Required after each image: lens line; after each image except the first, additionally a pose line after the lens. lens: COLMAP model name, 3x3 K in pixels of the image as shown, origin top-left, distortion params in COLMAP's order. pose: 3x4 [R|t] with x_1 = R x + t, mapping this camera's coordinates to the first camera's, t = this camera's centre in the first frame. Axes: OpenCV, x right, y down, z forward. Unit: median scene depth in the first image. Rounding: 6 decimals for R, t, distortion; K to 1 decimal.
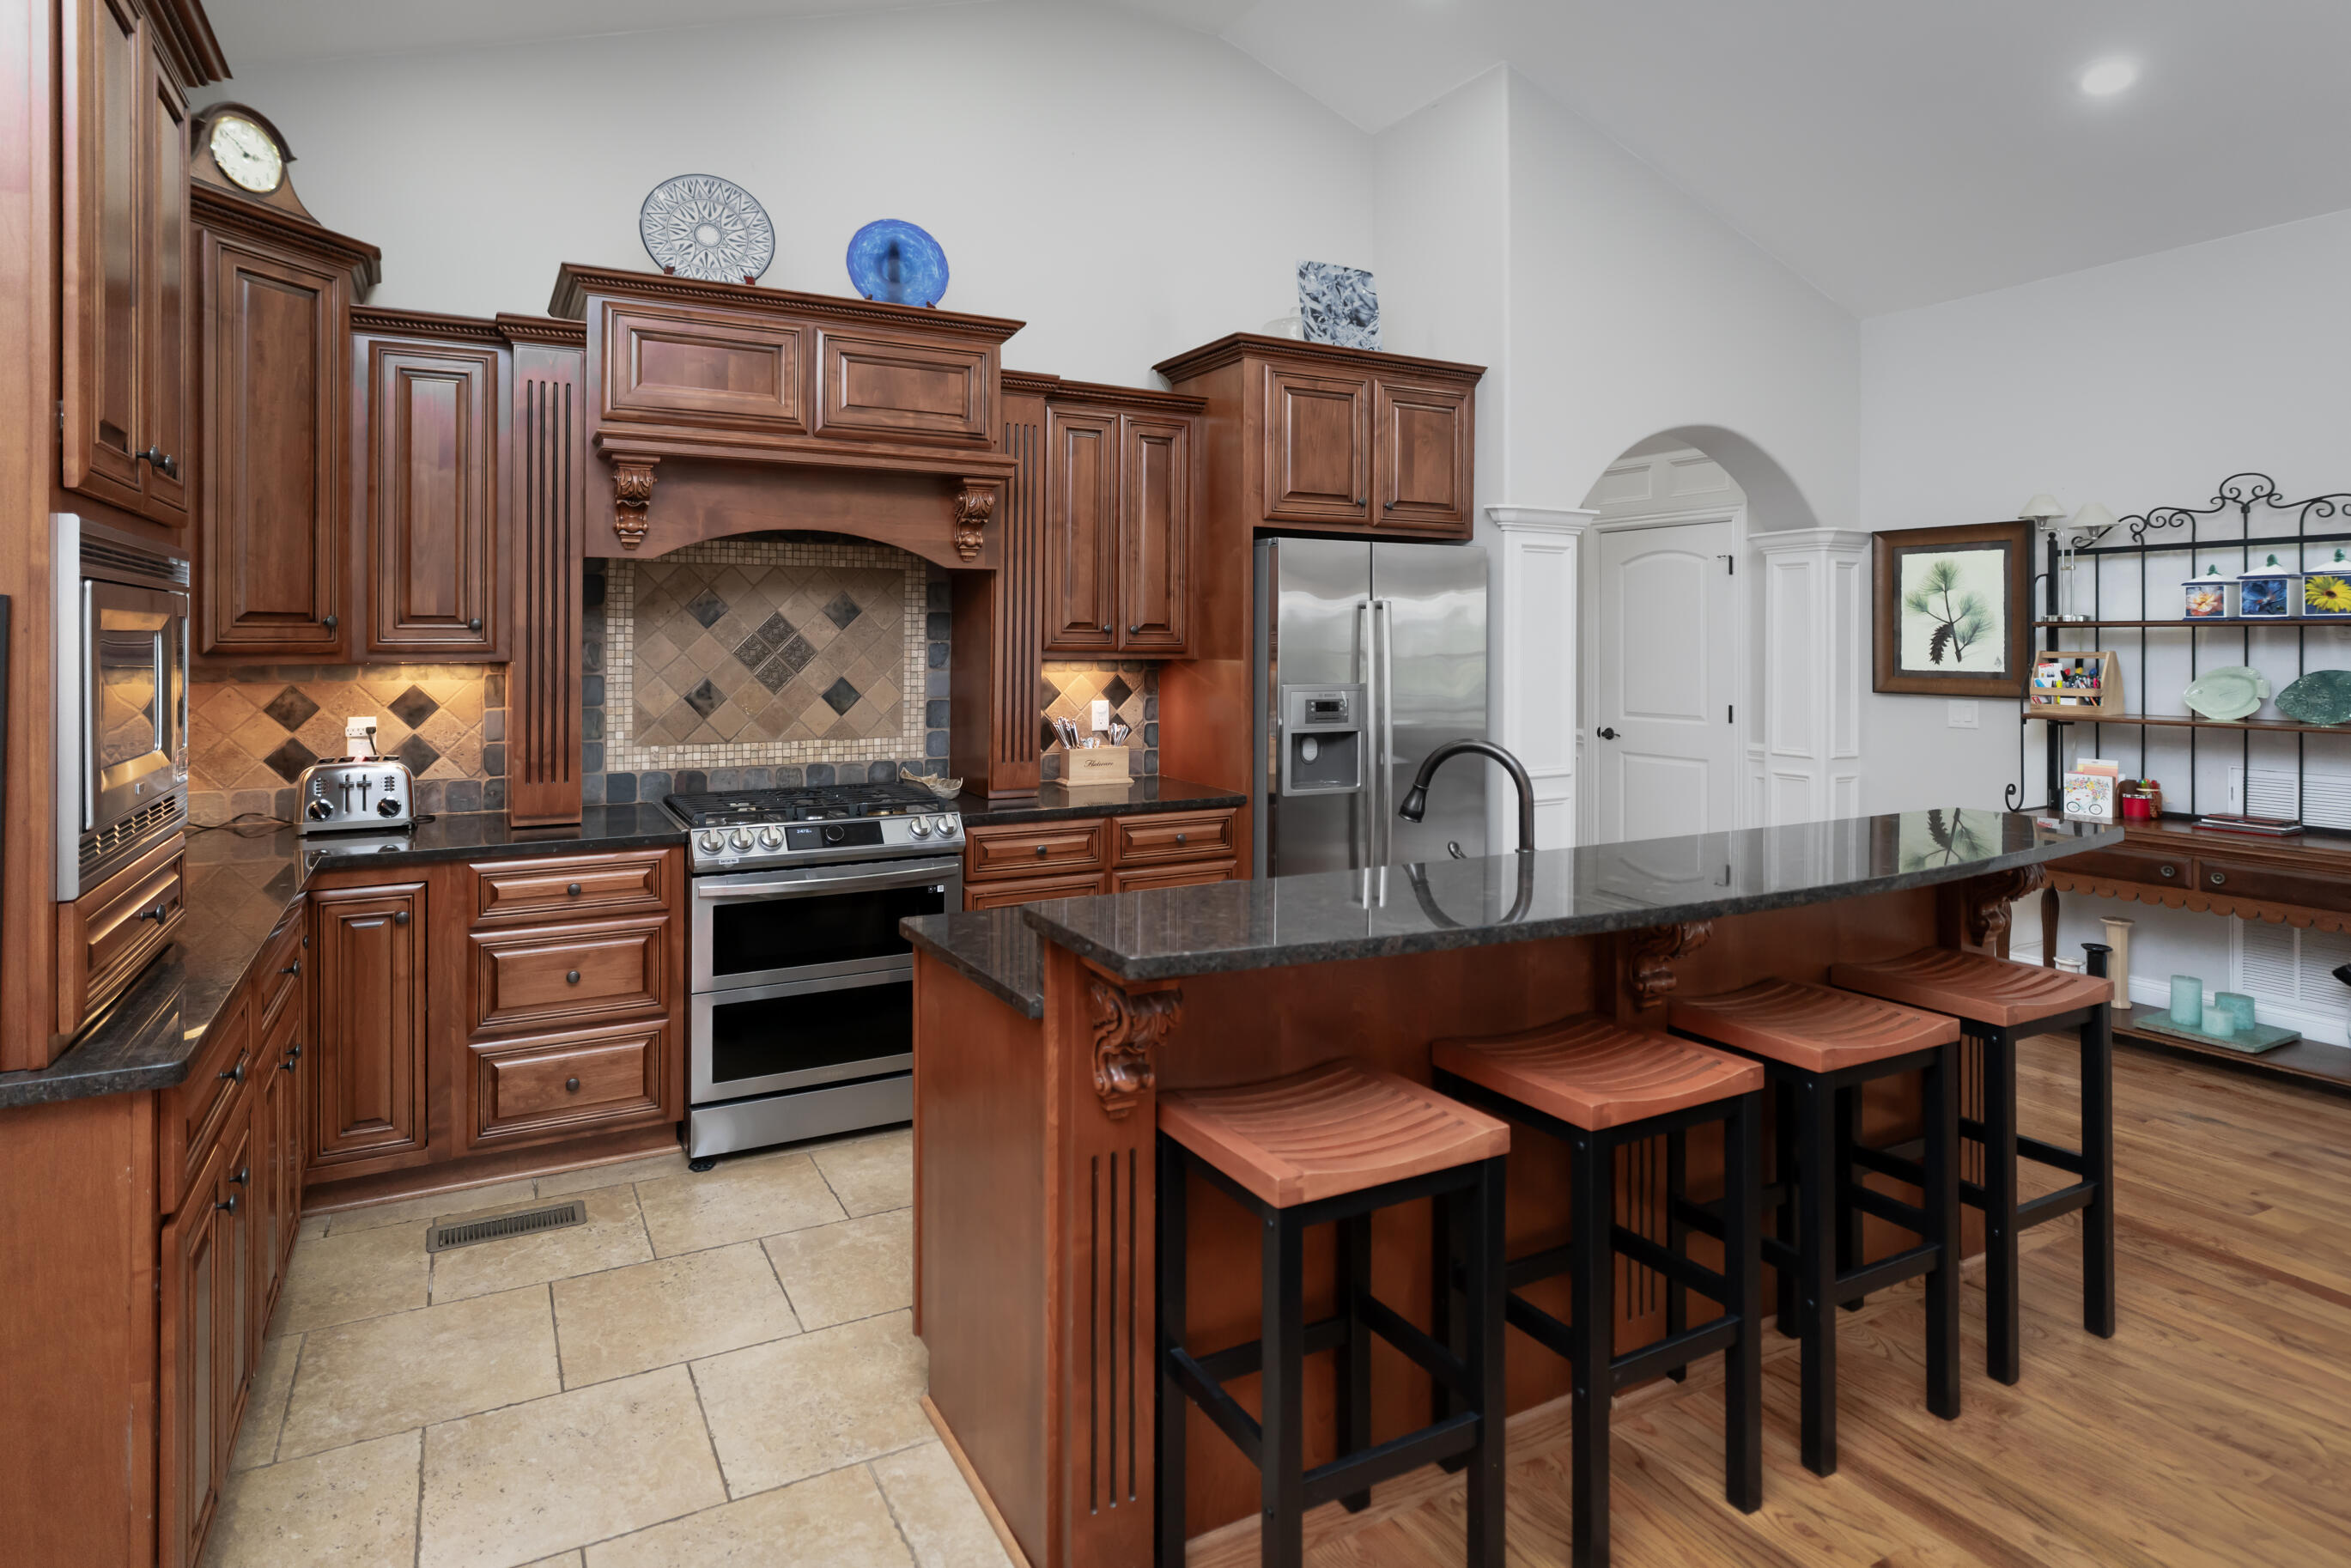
lens RADIAL K [[1163.9, 0, 1093.9], [0, 1163.9, 616.2], [0, 0, 1]] dist [-0.006364, -0.000424]
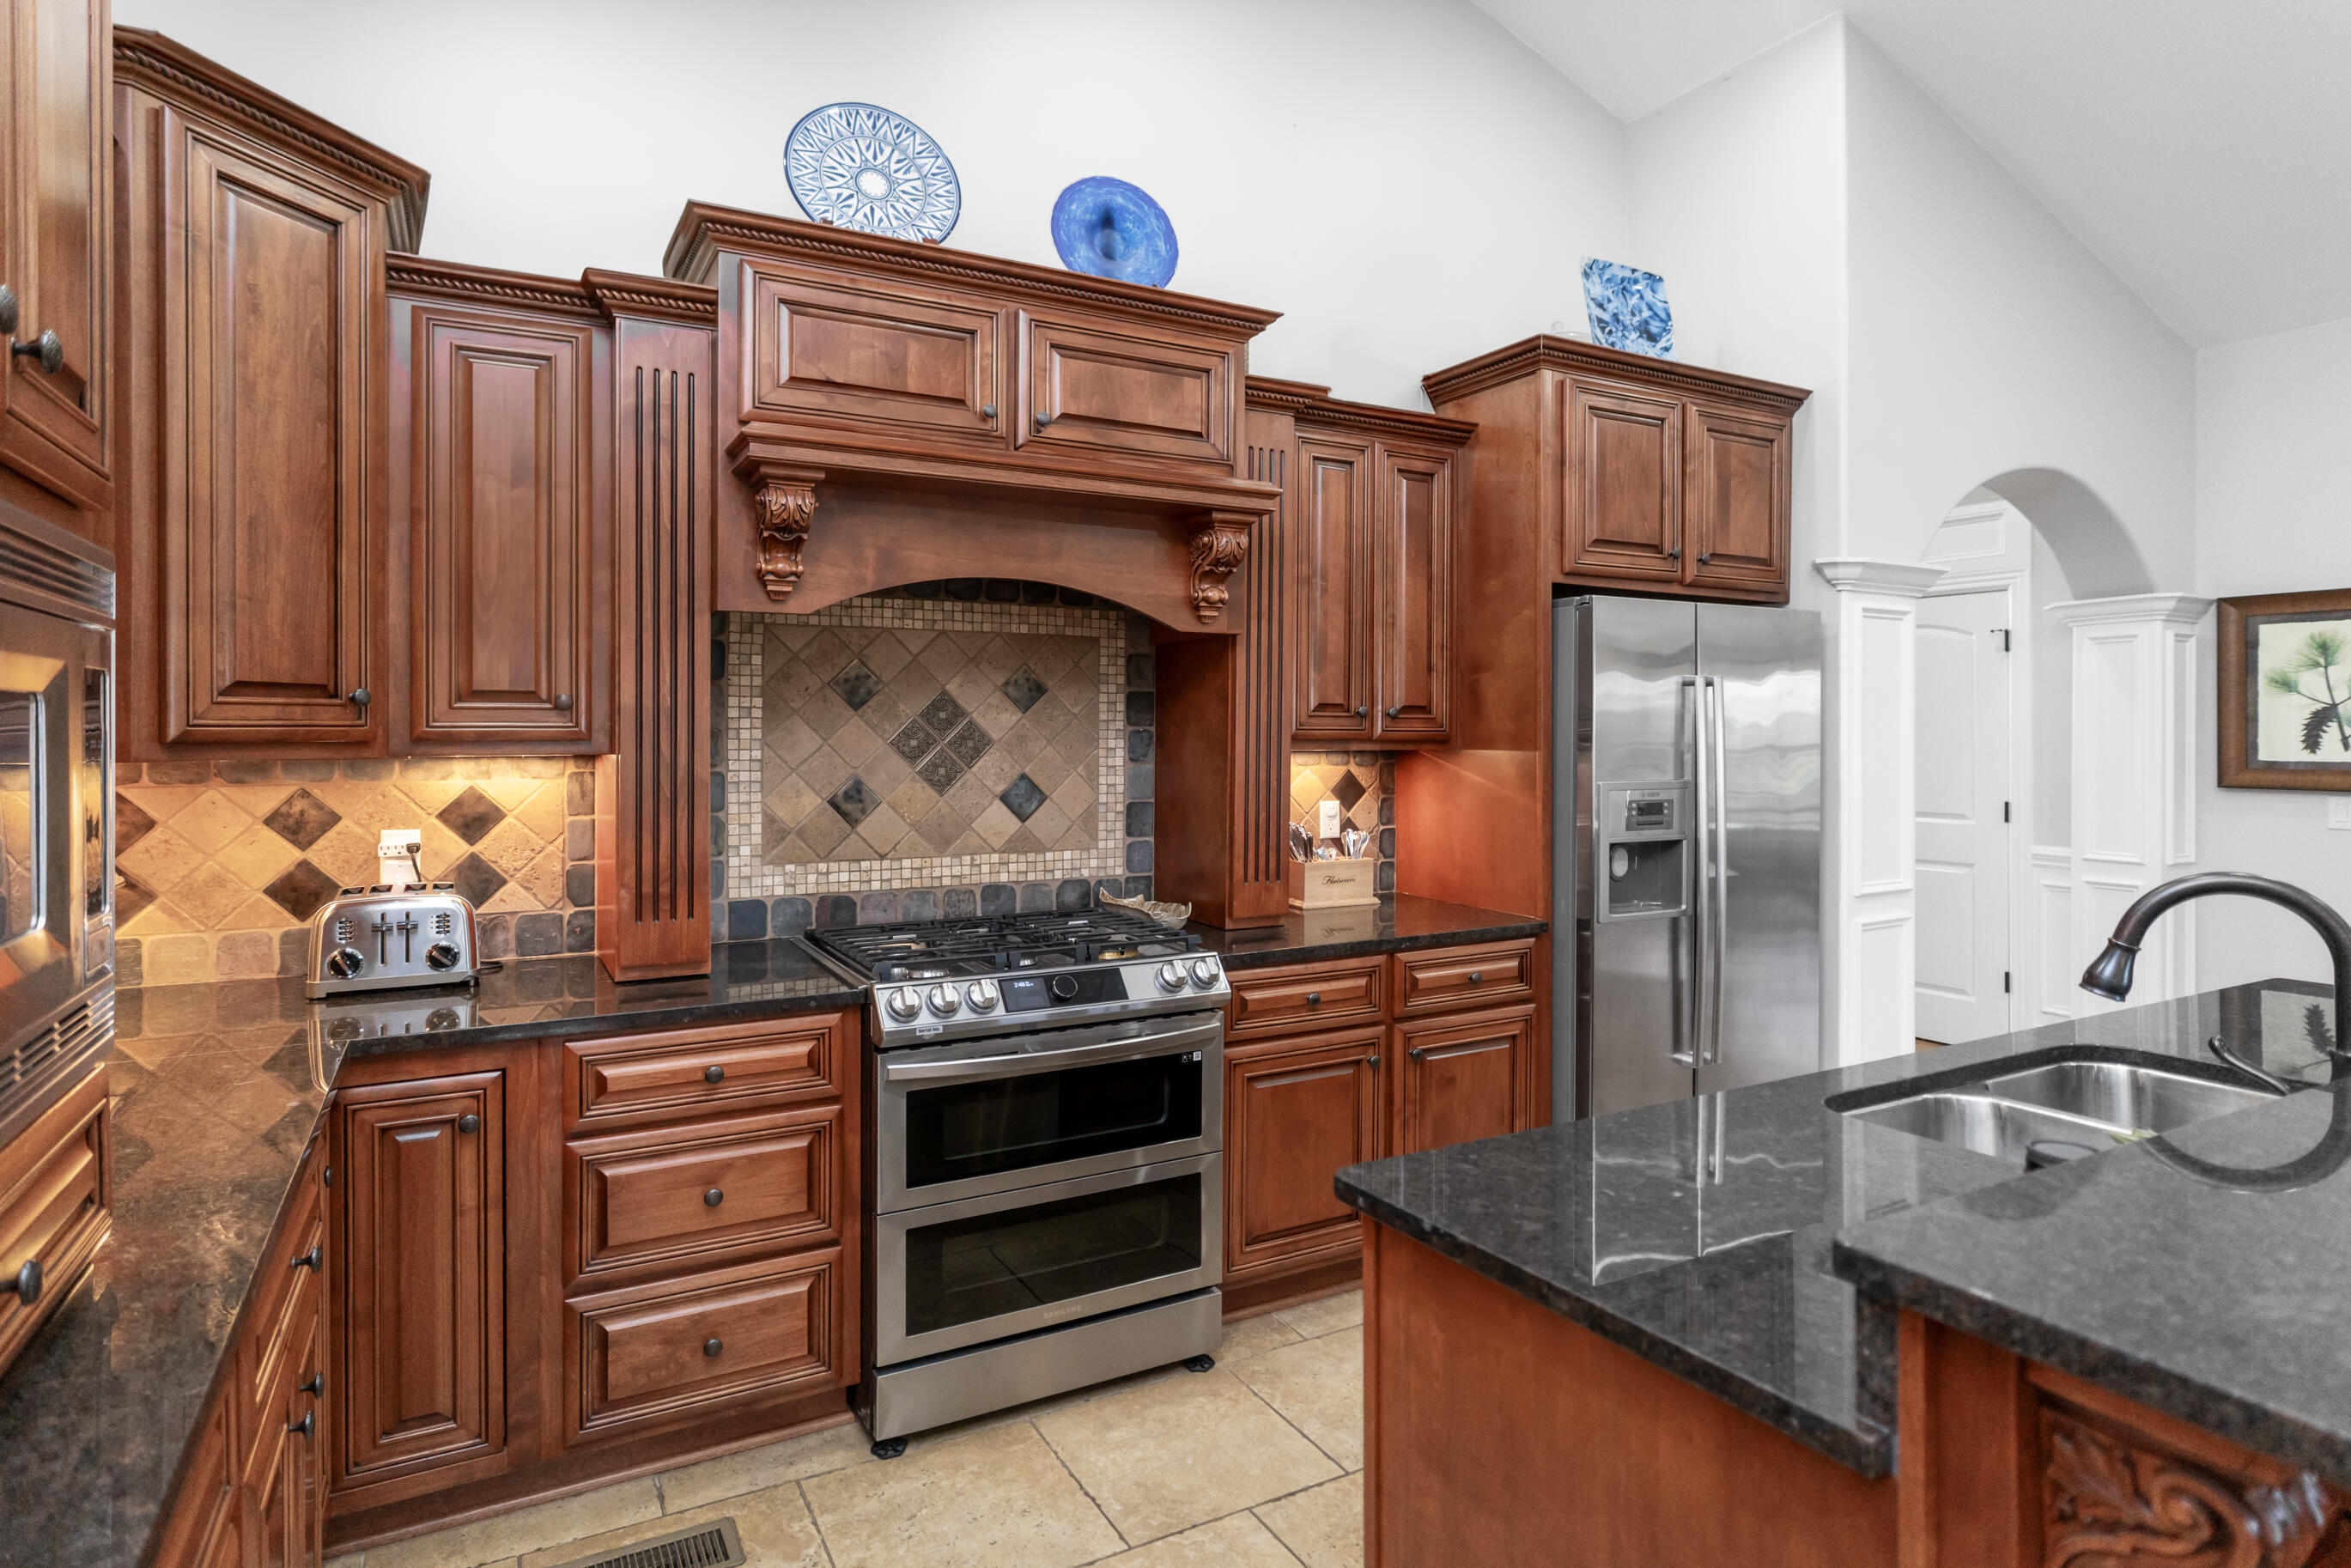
lens RADIAL K [[1163.9, 0, 1174.6], [0, 1163.9, 715.4], [0, 0, 1]] dist [-0.006364, -0.000424]
pose [[0.999120, -0.000866, 0.041943, -0.158250], [0.000638, 0.999985, 0.005440, 0.009651], [-0.041947, -0.005409, 0.999105, 0.226255]]
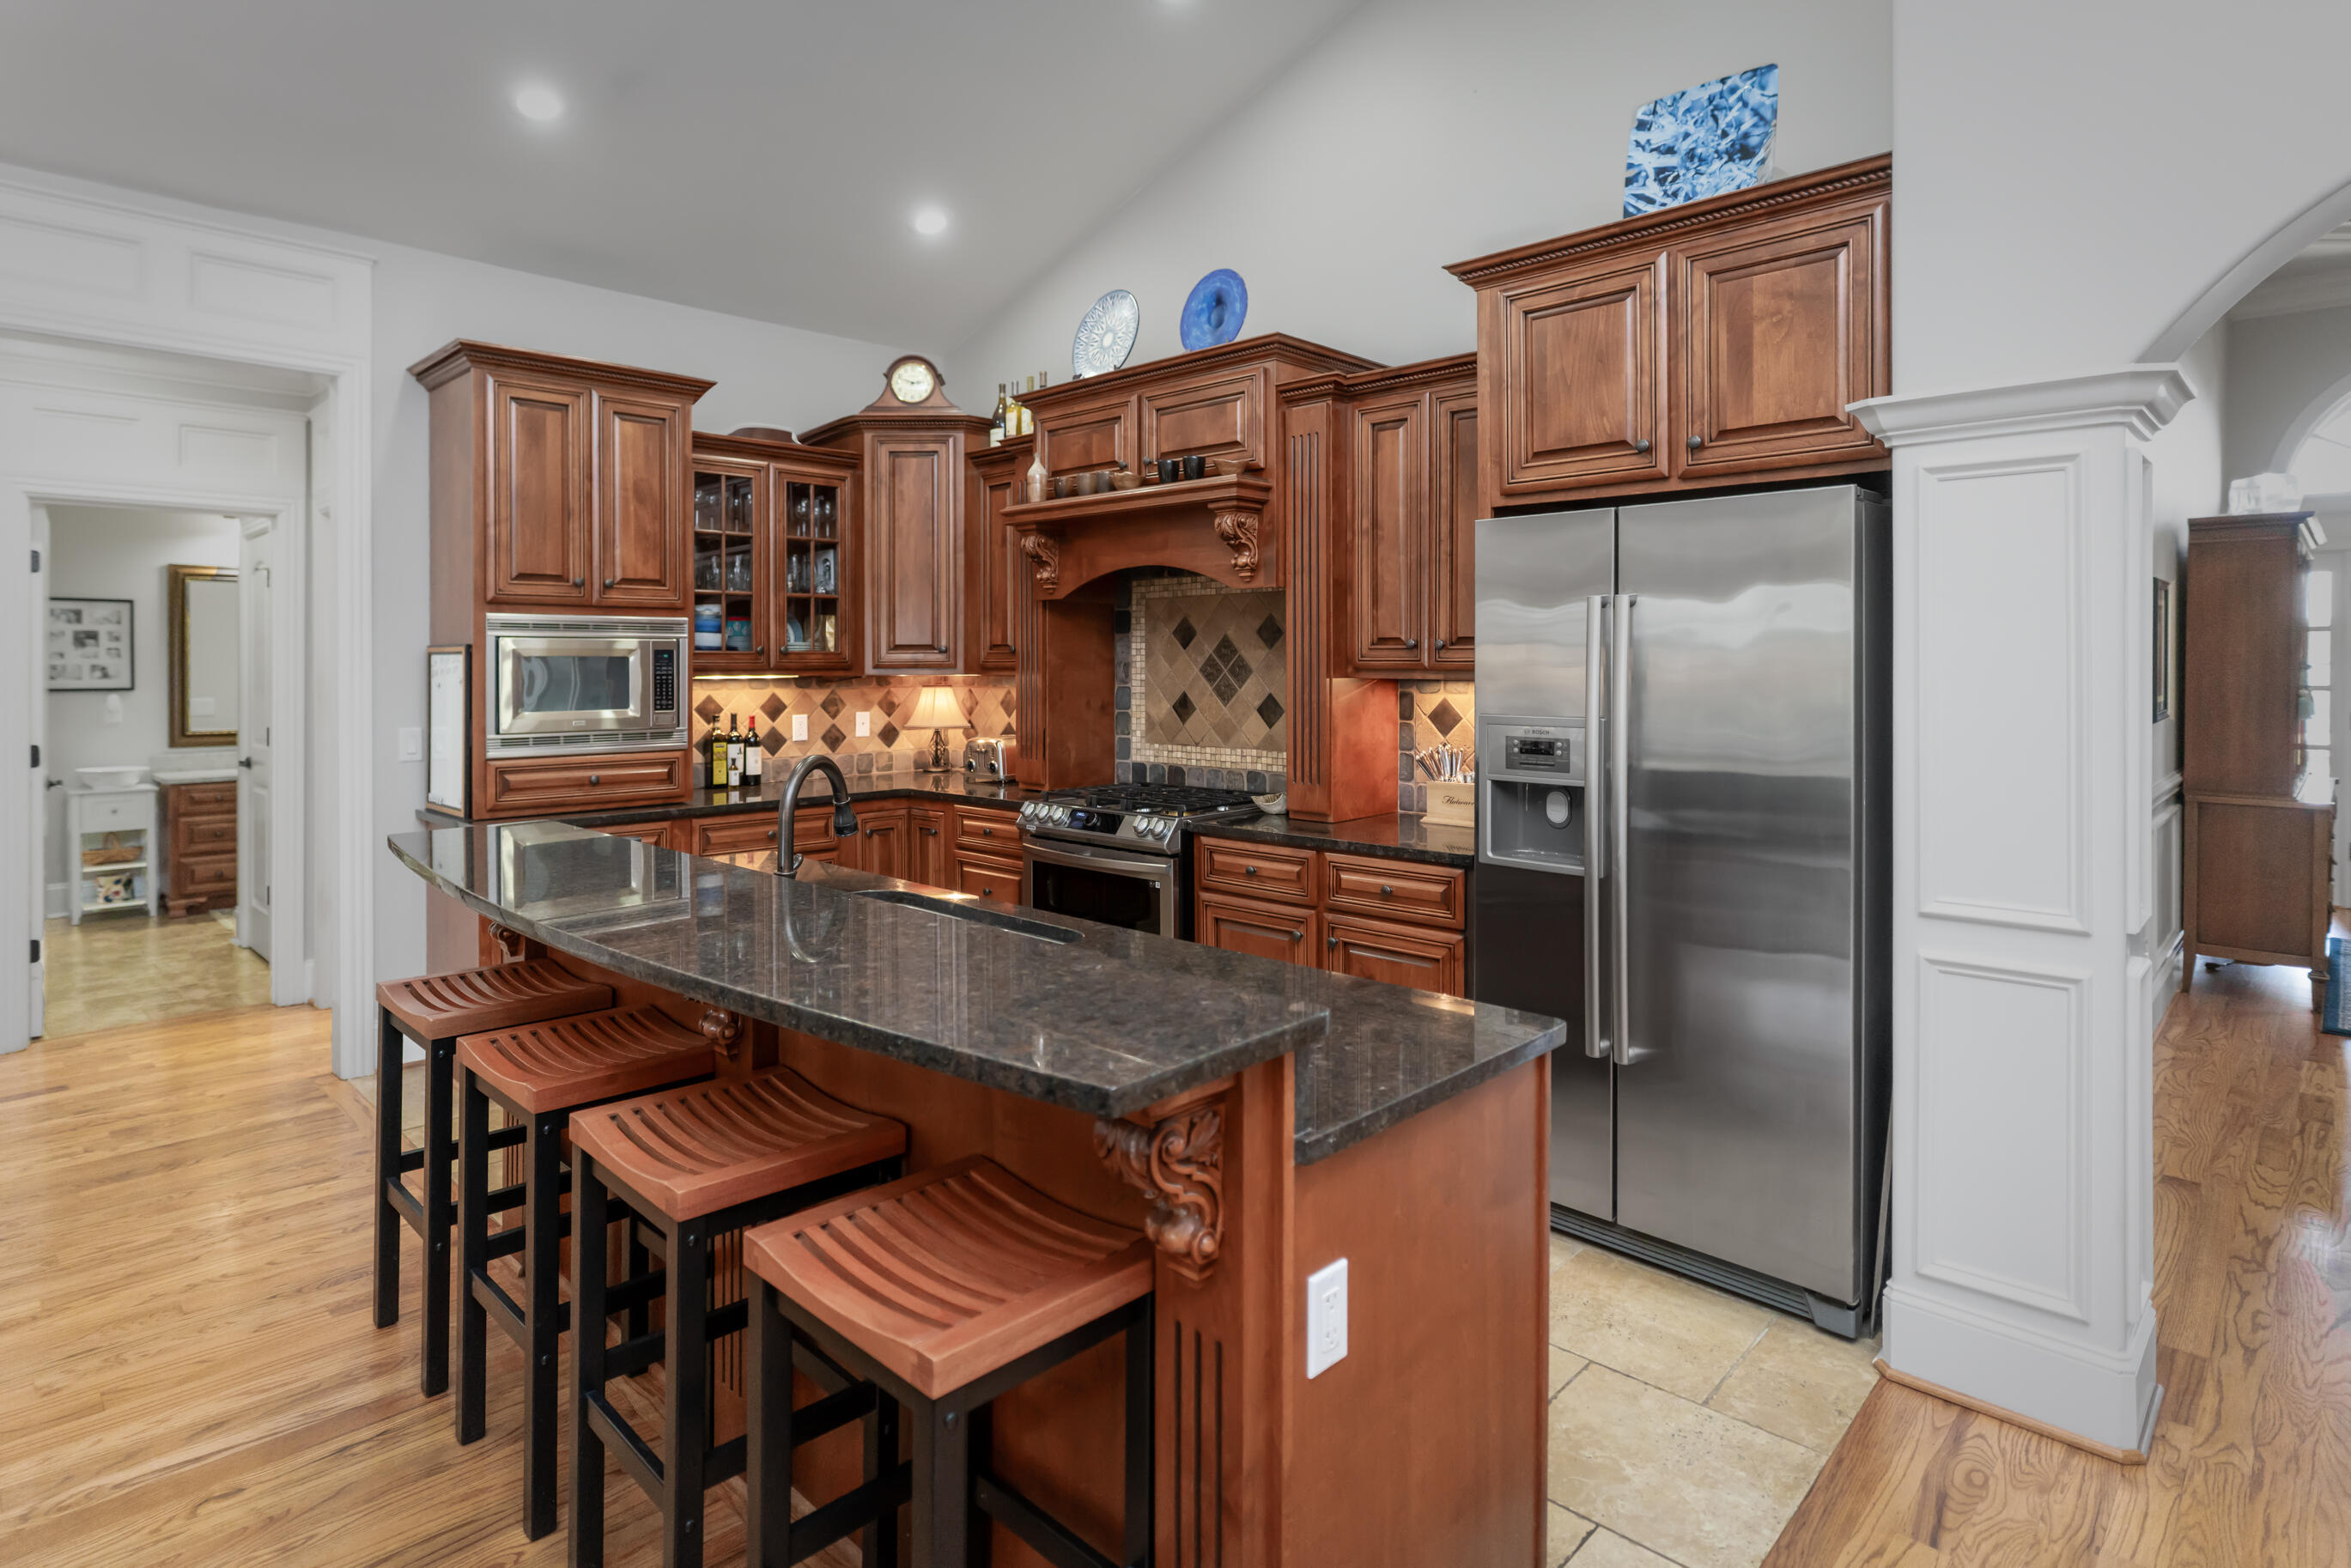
lens RADIAL K [[1208.8, 0, 1174.5], [0, 1208.8, 634.5], [0, 0, 1]] dist [-0.007036, 0.009846]
pose [[0.373259, -0.023994, -0.927417, 0.852377], [0.022469, 0.999606, -0.016818, 0.015799], [0.927455, -0.014560, 0.373651, 0.534549]]
